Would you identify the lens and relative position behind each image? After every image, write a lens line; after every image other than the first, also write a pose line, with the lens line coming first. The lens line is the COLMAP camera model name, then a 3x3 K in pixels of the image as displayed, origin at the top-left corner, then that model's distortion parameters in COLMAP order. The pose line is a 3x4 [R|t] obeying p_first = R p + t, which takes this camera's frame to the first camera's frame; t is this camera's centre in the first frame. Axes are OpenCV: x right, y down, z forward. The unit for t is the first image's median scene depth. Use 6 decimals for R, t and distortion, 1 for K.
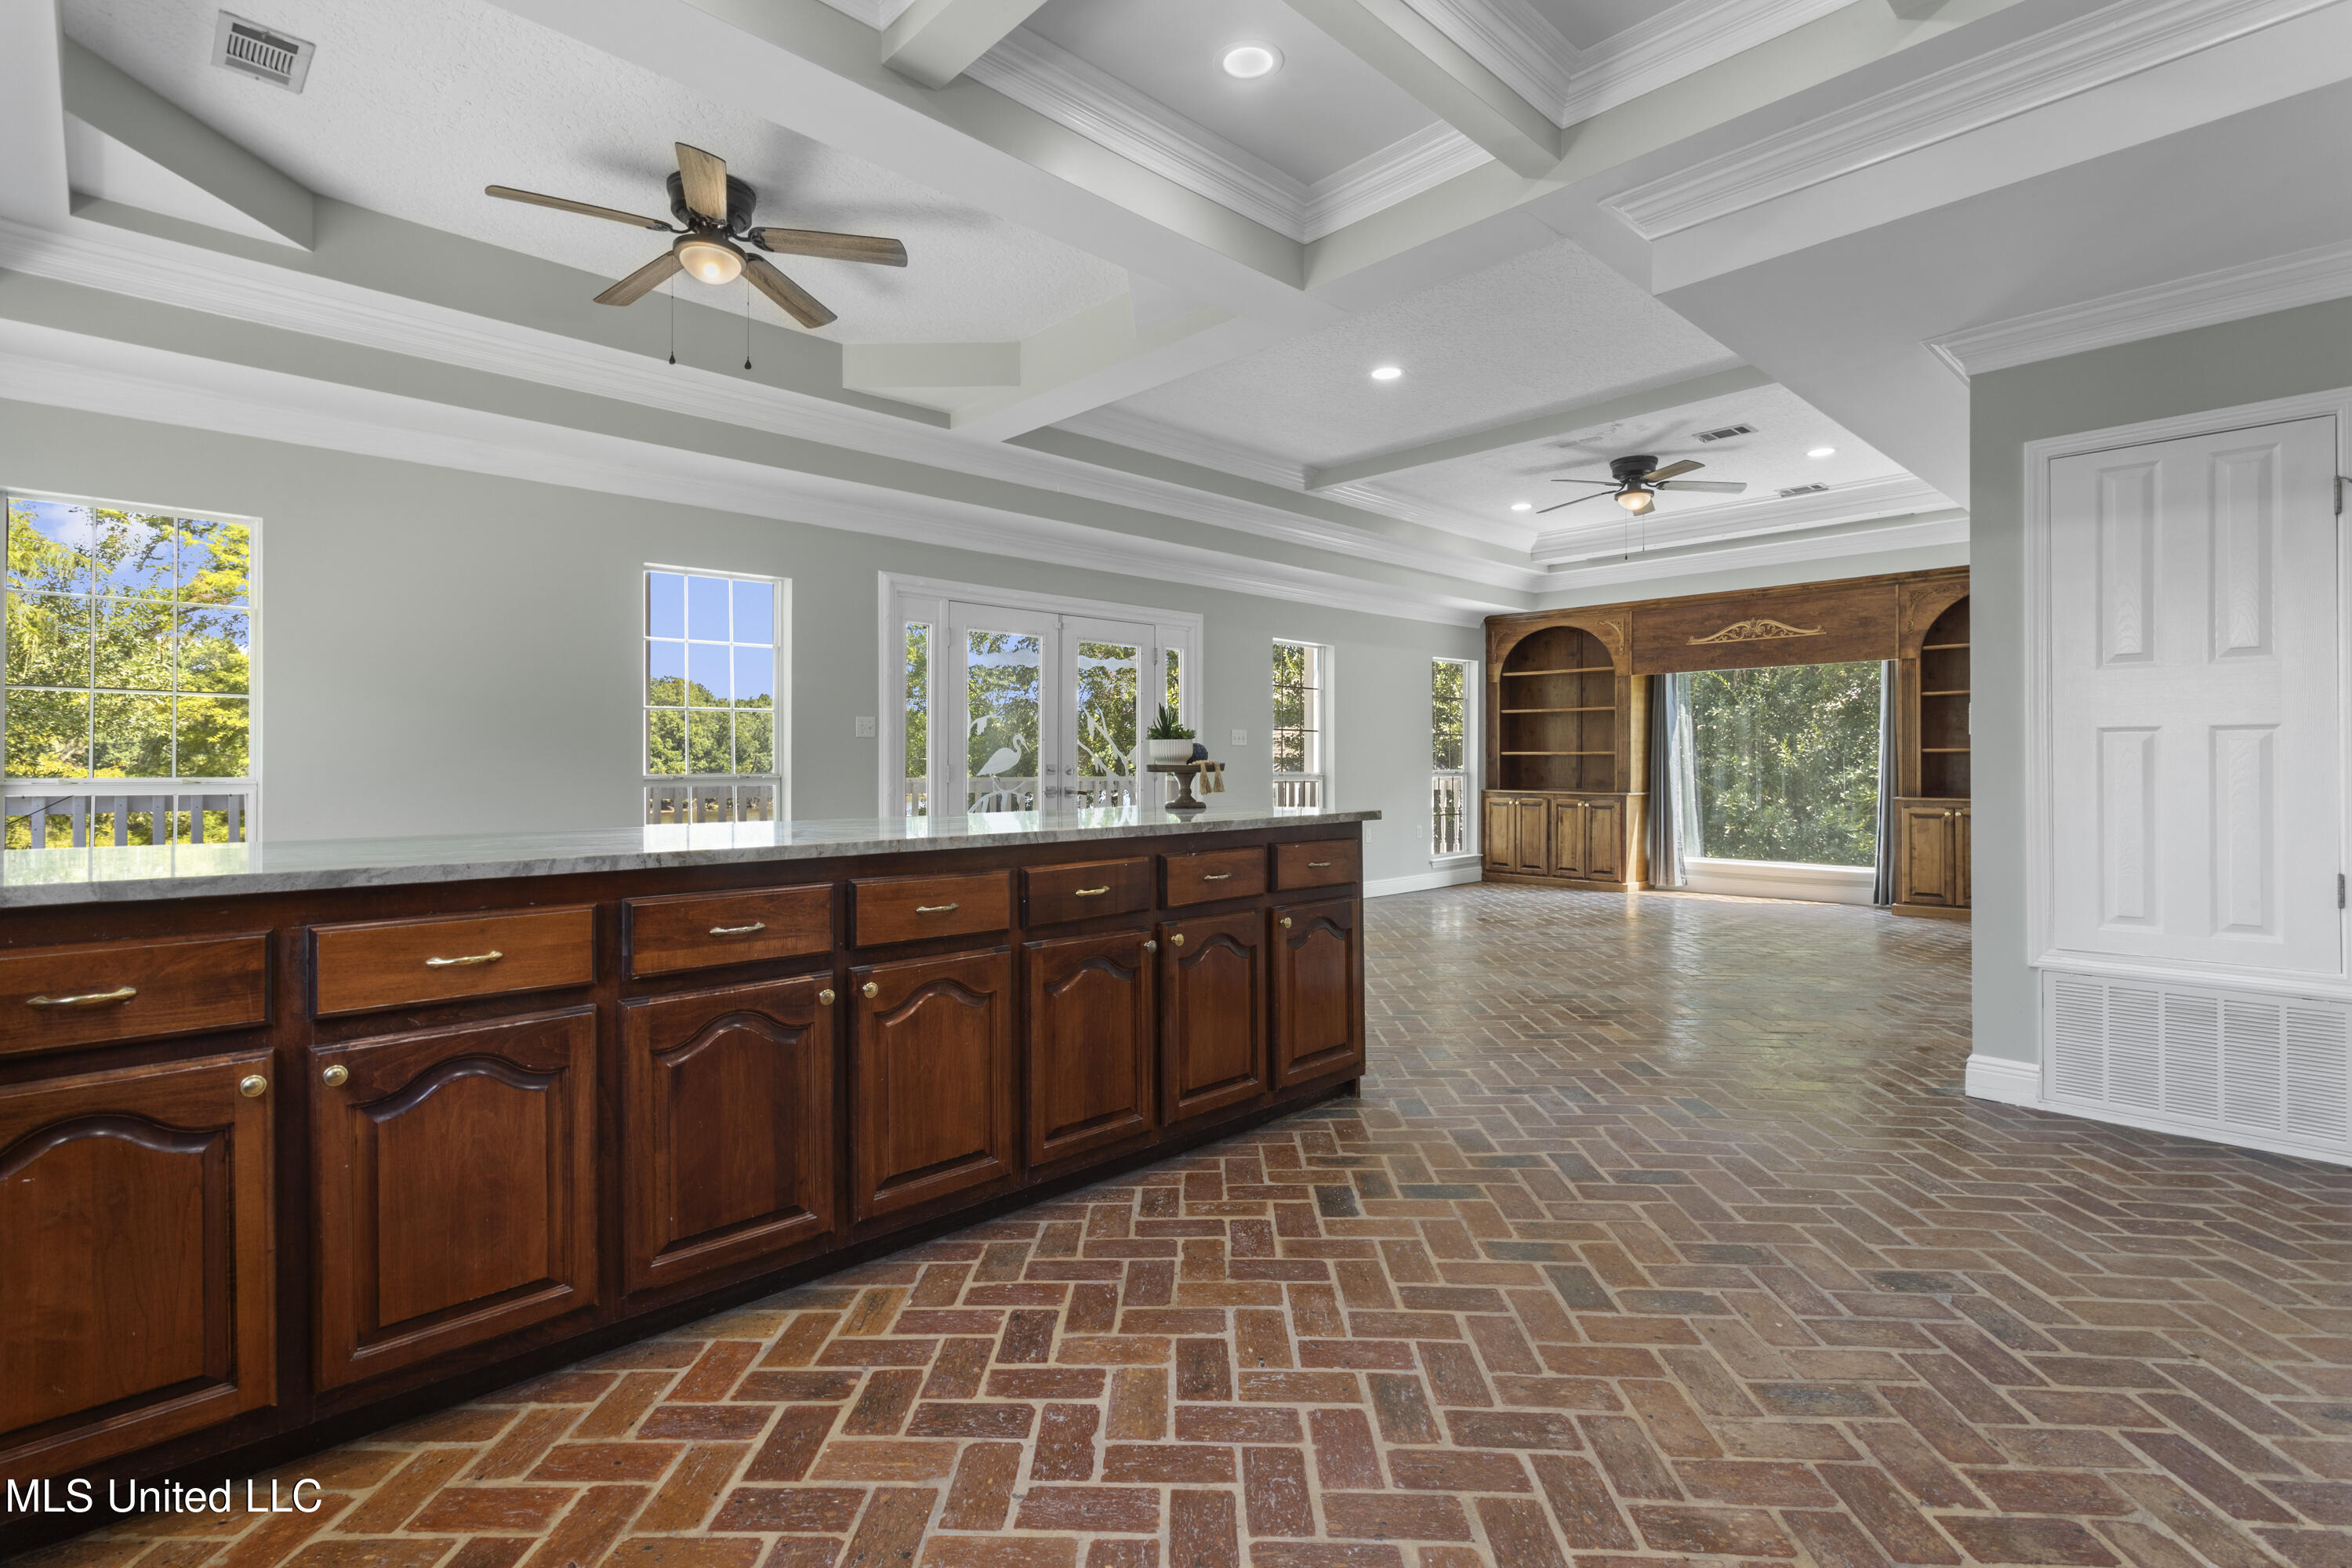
lens RADIAL K [[1113.1, 0, 1174.0], [0, 1113.1, 774.4], [0, 0, 1]] dist [-0.004521, 0.002412]
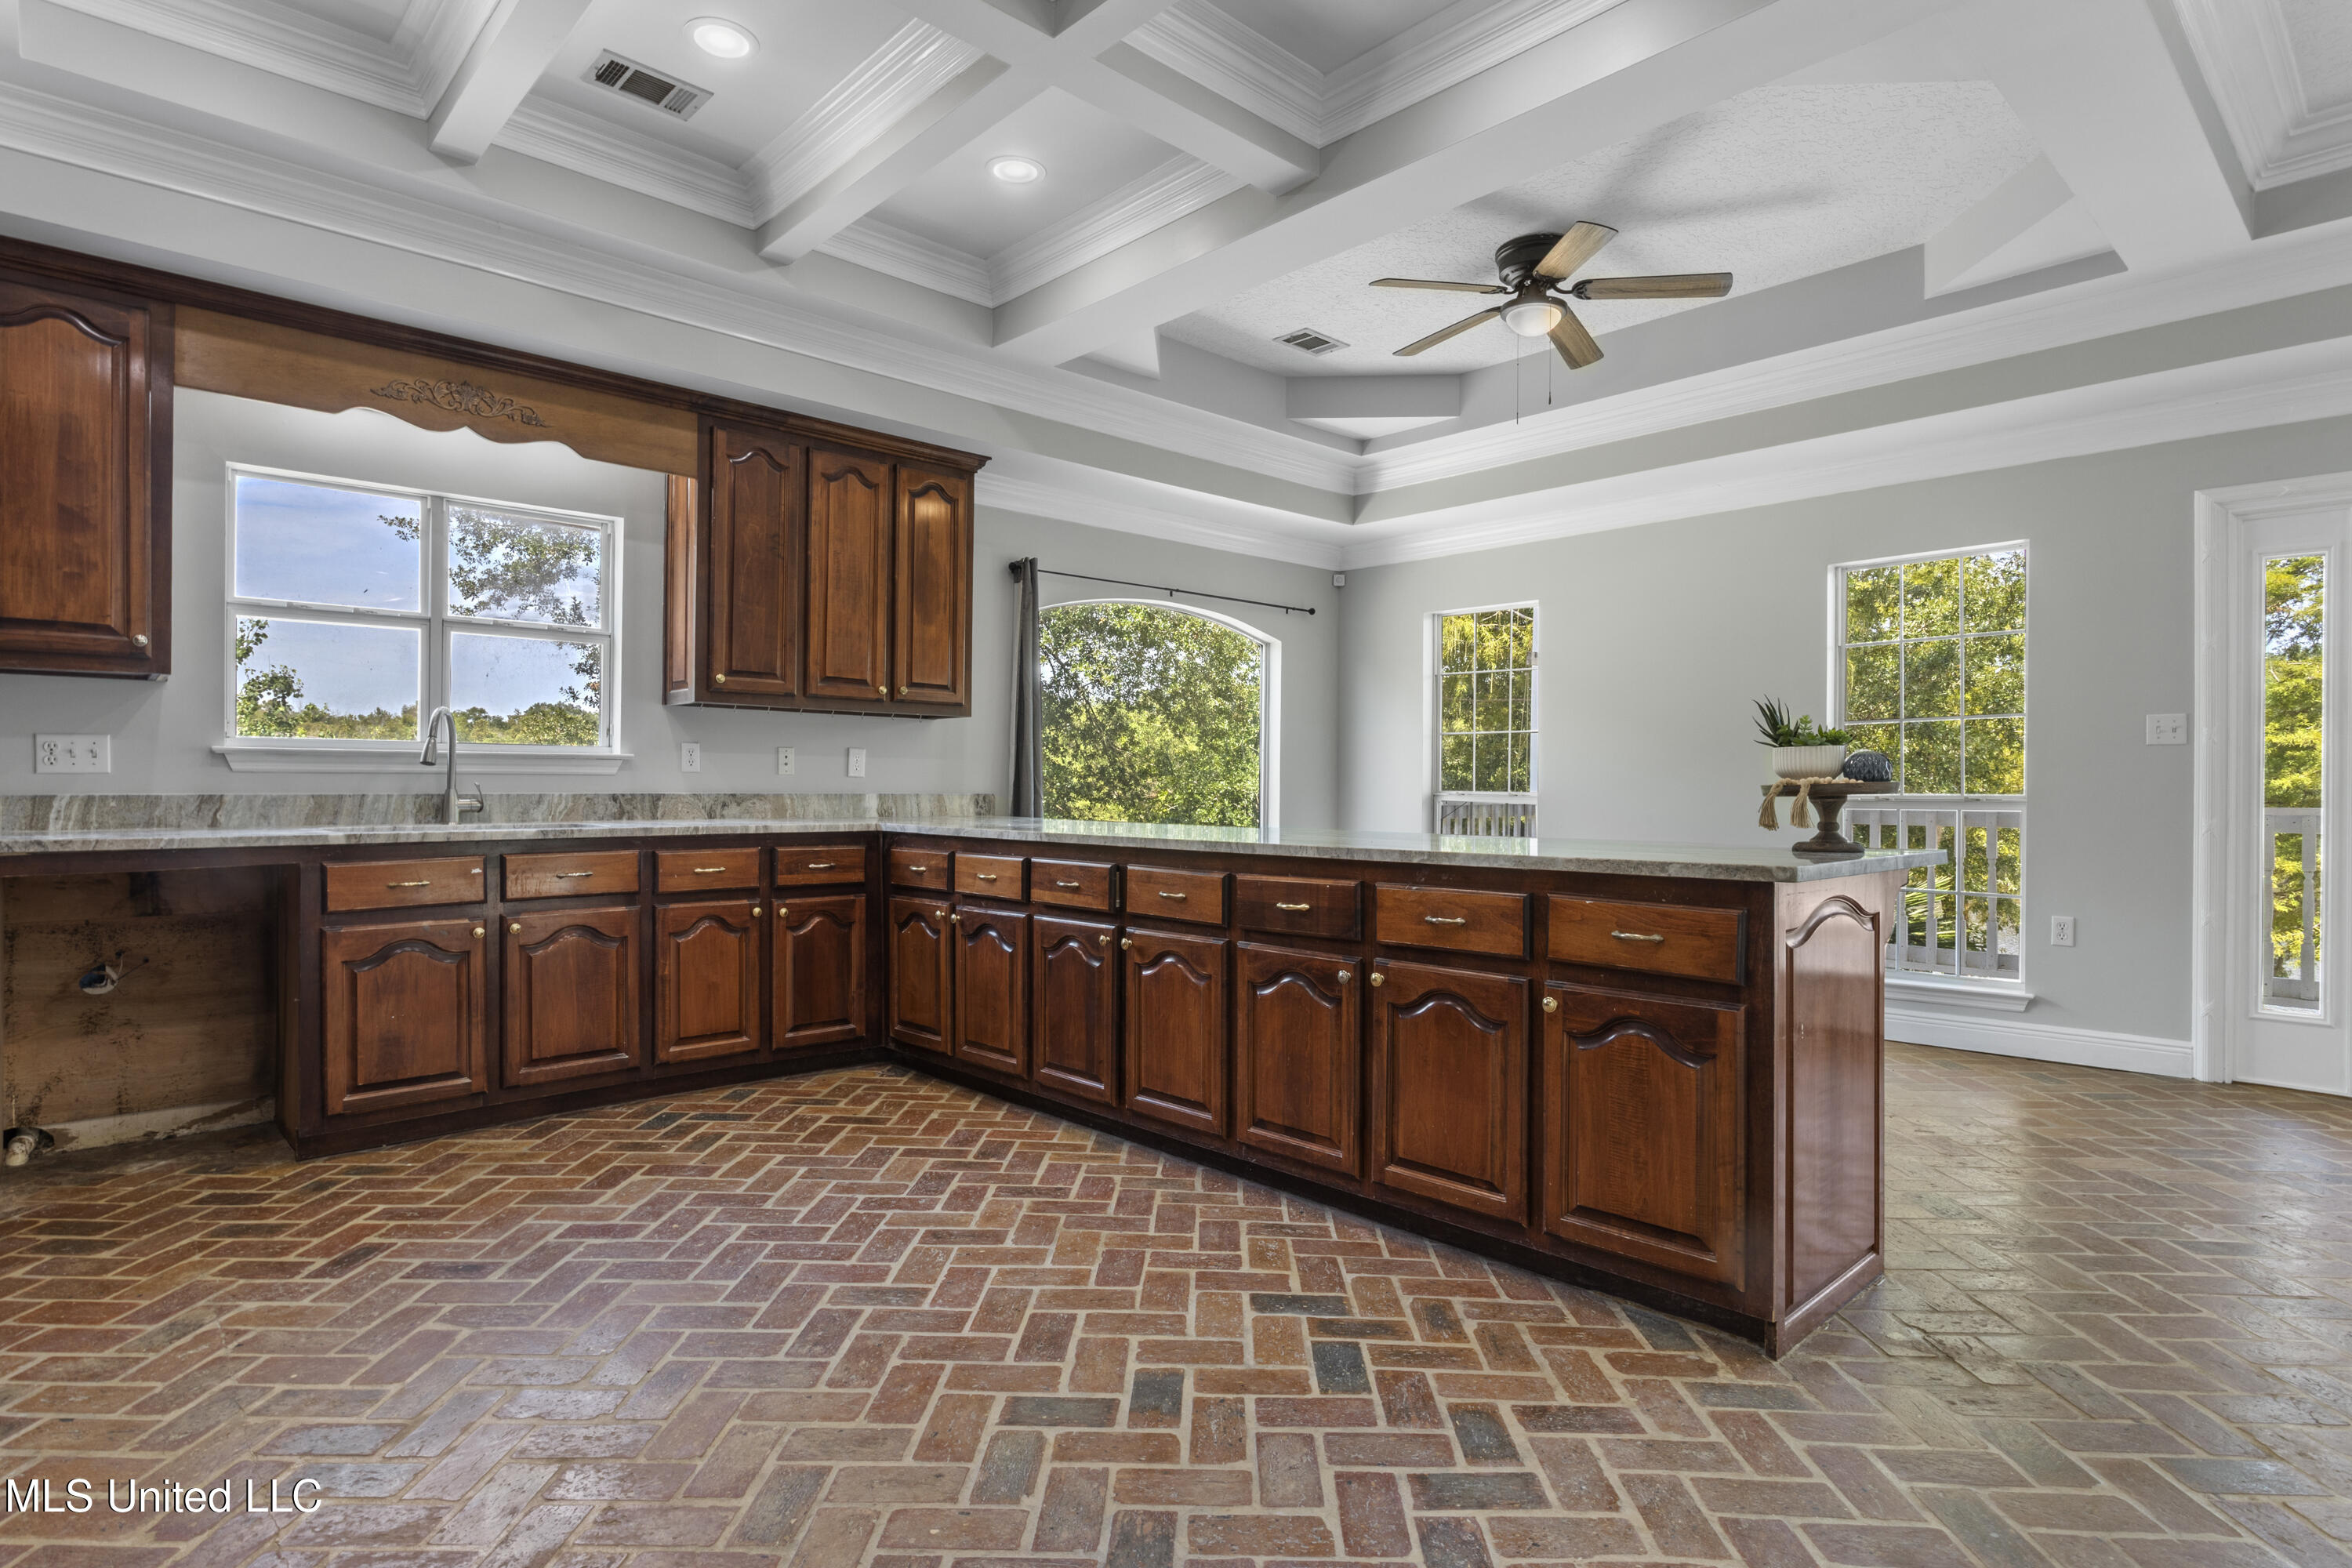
lens RADIAL K [[1247.7, 0, 1187.7], [0, 1247.7, 788.9], [0, 0, 1]] dist [0.010210, 0.001741]
pose [[-0.019675, 0.006952, -0.999782, 0.937661], [-0.011230, 0.999911, 0.007174, -0.009717], [0.999743, 0.011368, -0.019595, 0.800255]]
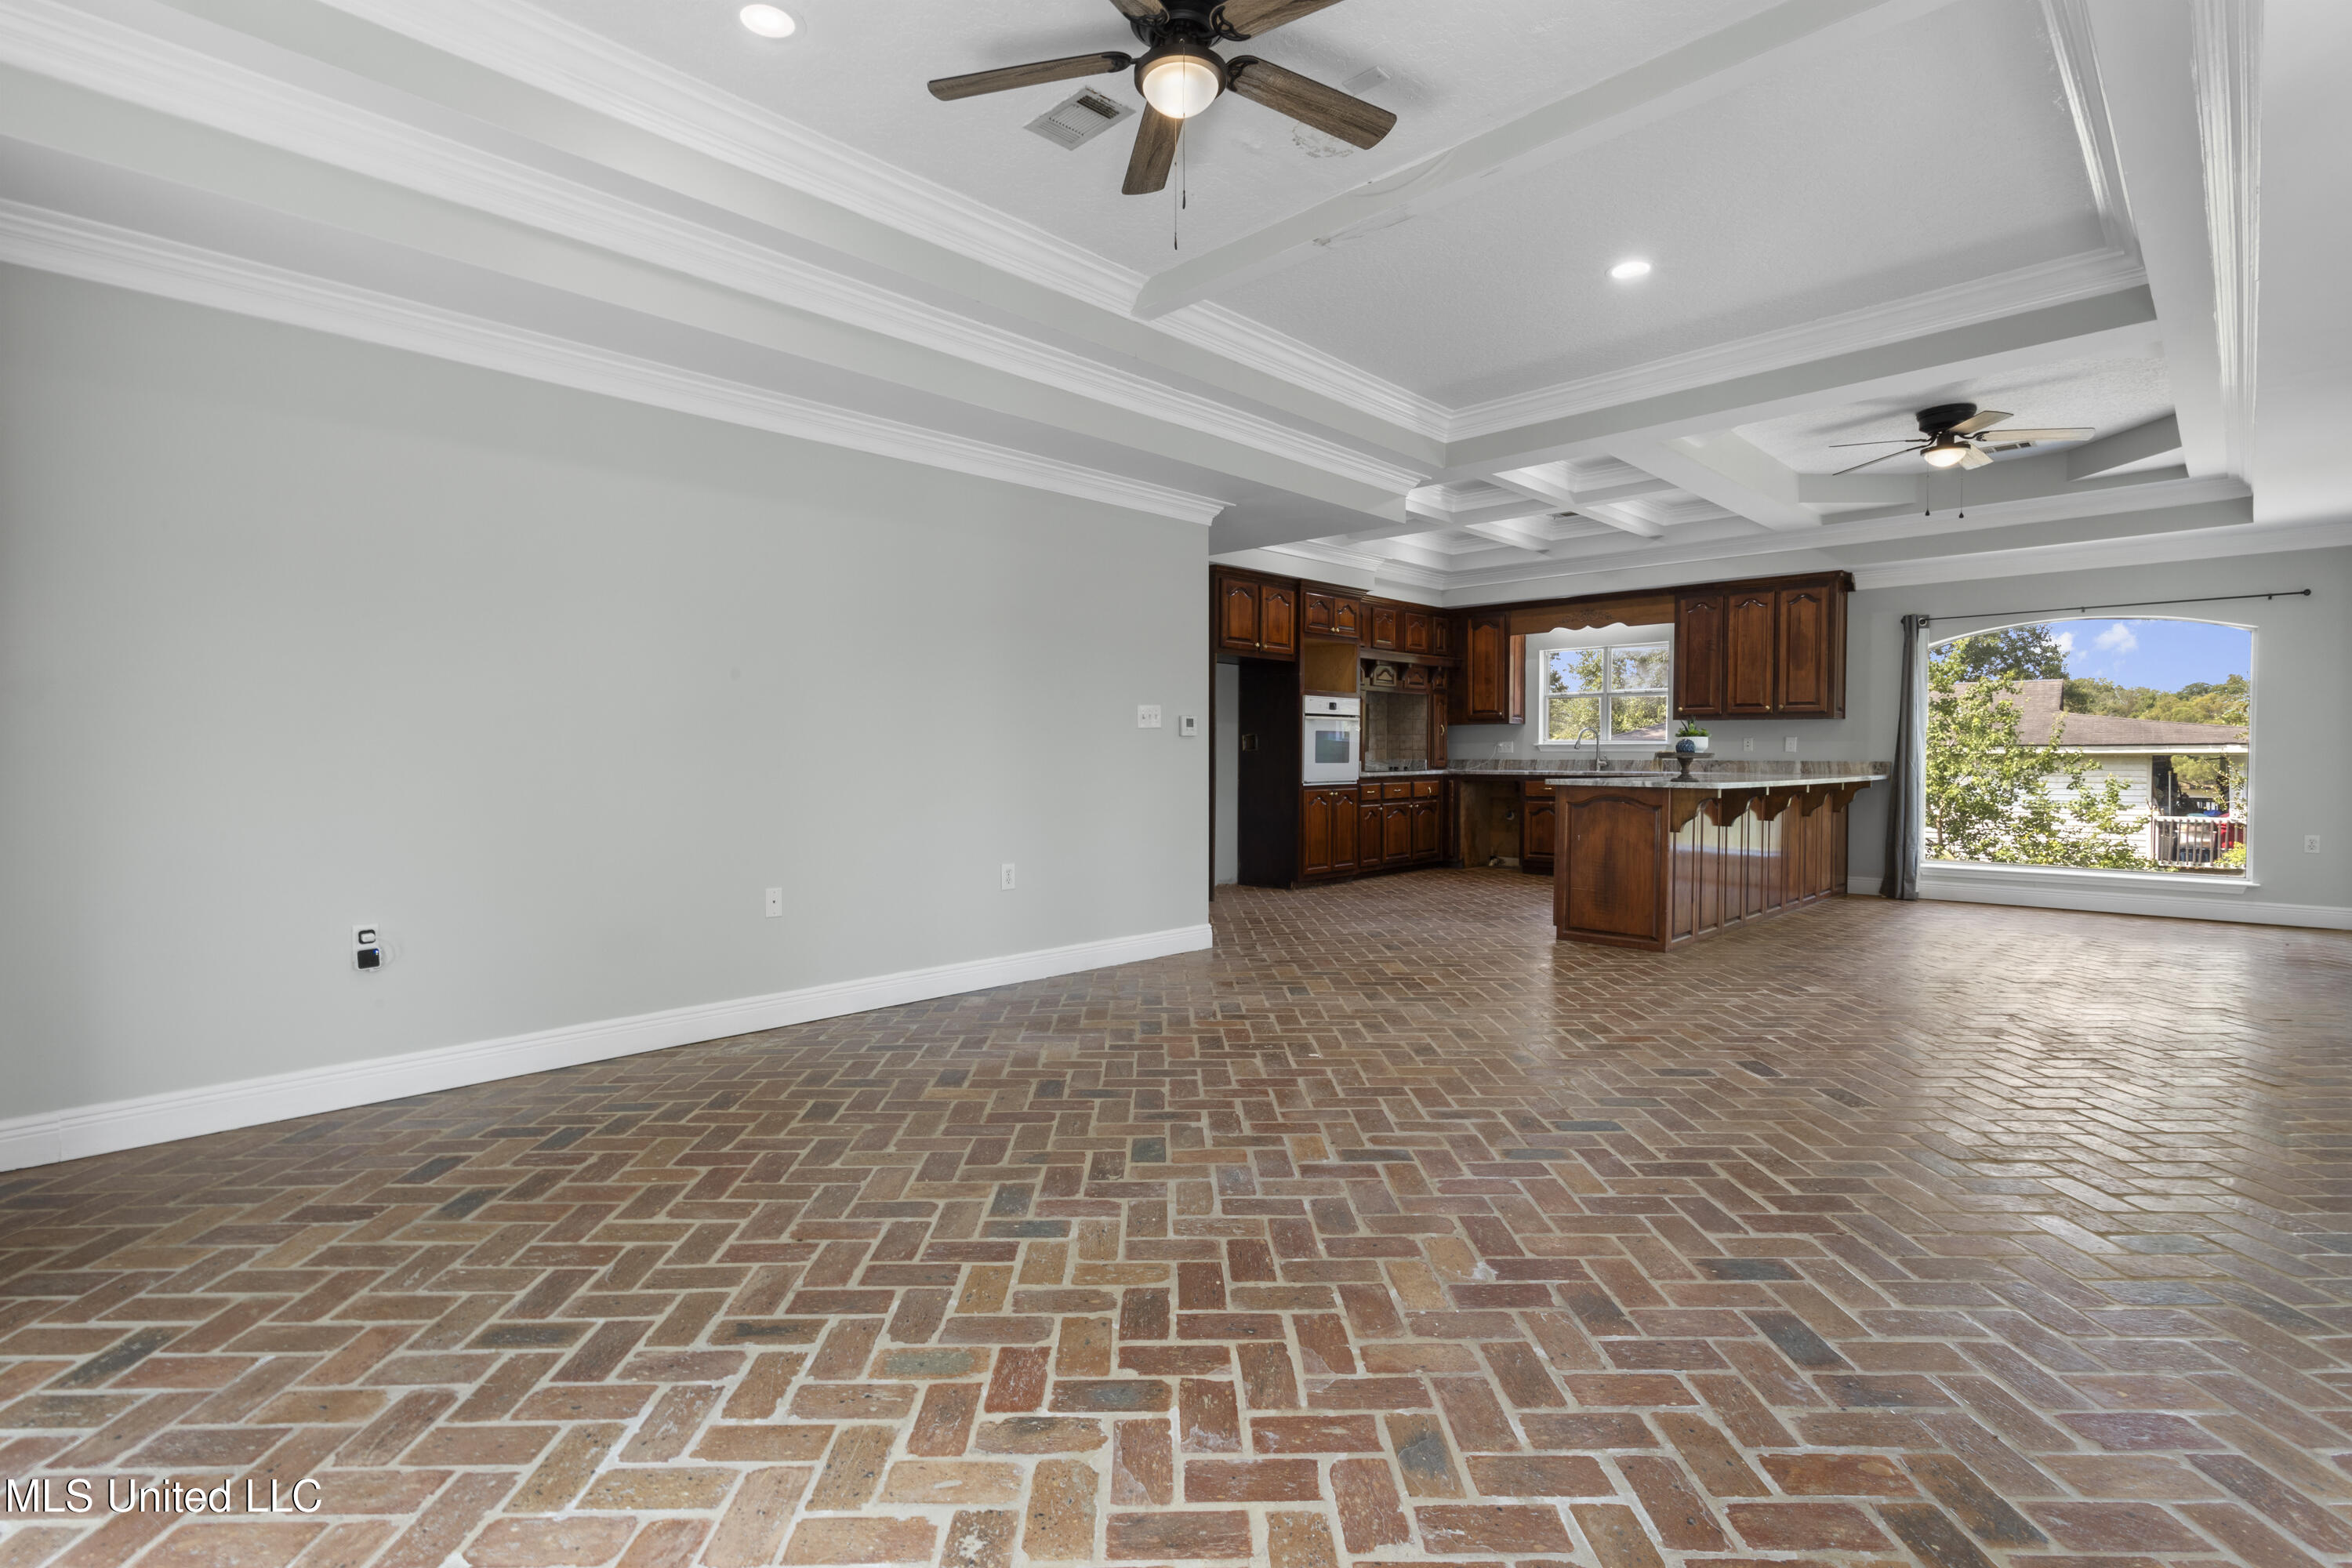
lens RADIAL K [[1113.1, 0, 1175.7], [0, 1113.1, 773.4], [0, 0, 1]] dist [-0.004521, 0.002412]
pose [[-0.999356, 0.005764, -0.035404, 0.934353], [0.004878, 0.999674, 0.025050, -0.031516], [0.035537, 0.024861, -0.999059, 3.052550]]
